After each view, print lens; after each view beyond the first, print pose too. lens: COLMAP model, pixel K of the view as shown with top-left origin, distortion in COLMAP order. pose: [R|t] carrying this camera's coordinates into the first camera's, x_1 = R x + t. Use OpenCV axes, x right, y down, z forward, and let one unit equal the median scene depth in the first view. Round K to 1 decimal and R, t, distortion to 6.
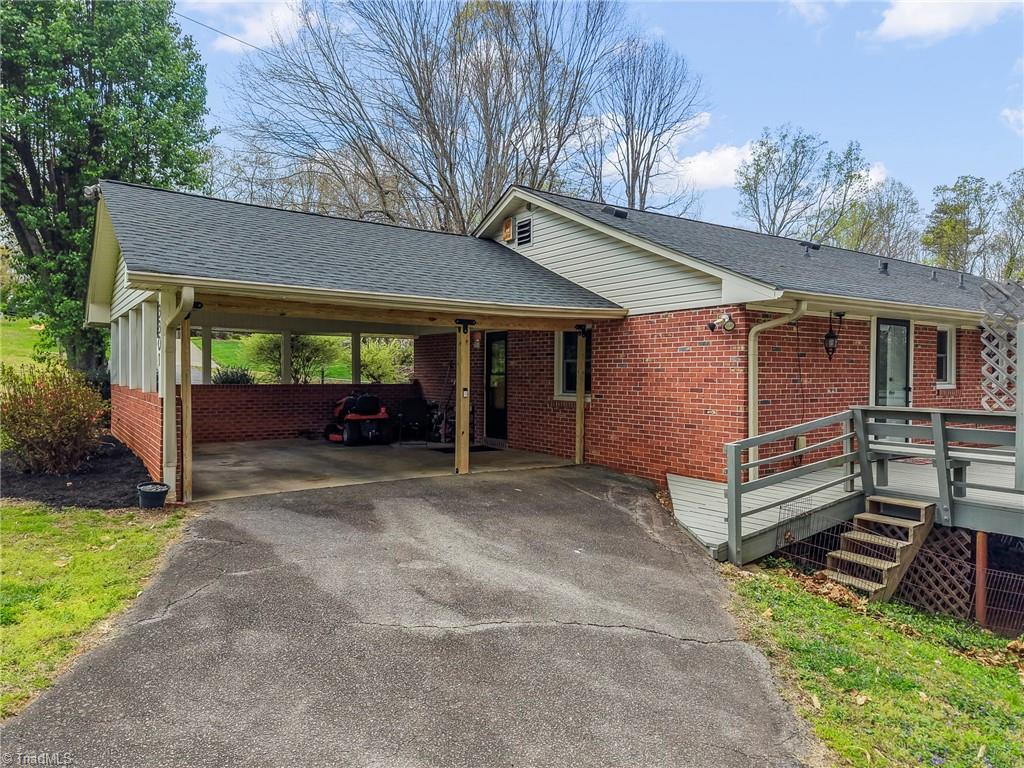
lens RADIAL K [[688.6, 0, 513.0], [0, 688.6, 378.5], [0, 0, 1]] dist [-0.008468, -0.001524]
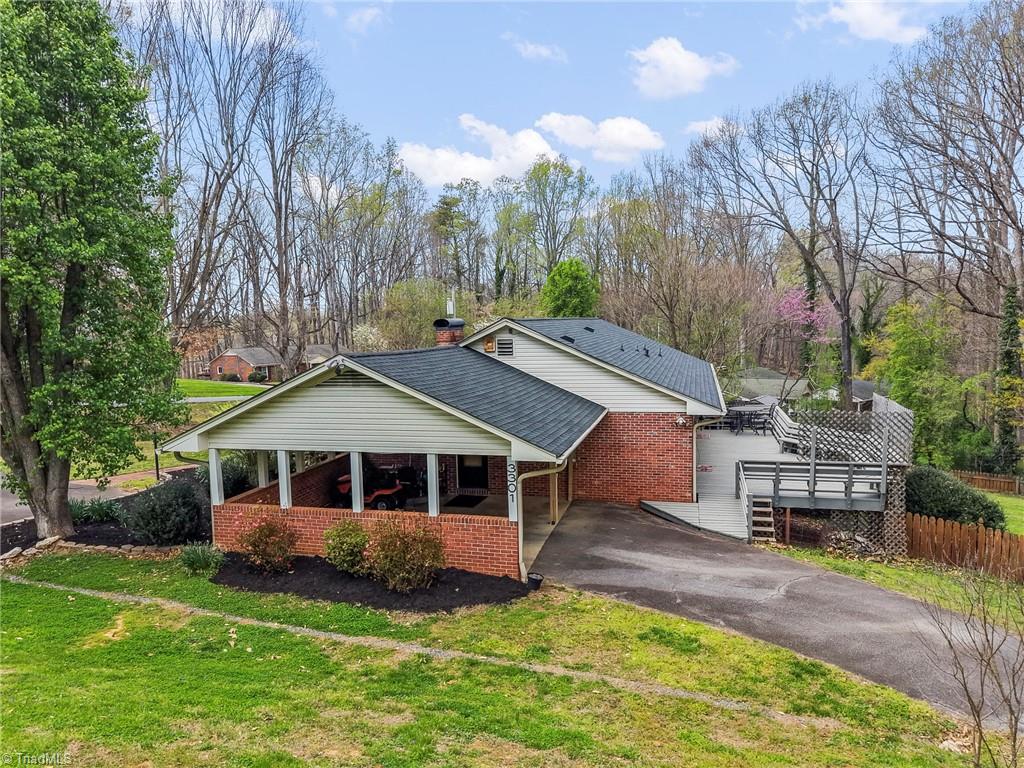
lens RADIAL K [[688.6, 0, 514.7], [0, 688.6, 387.1], [0, 0, 1]] dist [-0.008468, -0.001524]
pose [[0.763764, -0.077360, 0.640843, -1.038813], [0.029808, 0.995960, 0.084703, -0.287693], [-0.644807, -0.045591, 0.762985, -0.146417]]
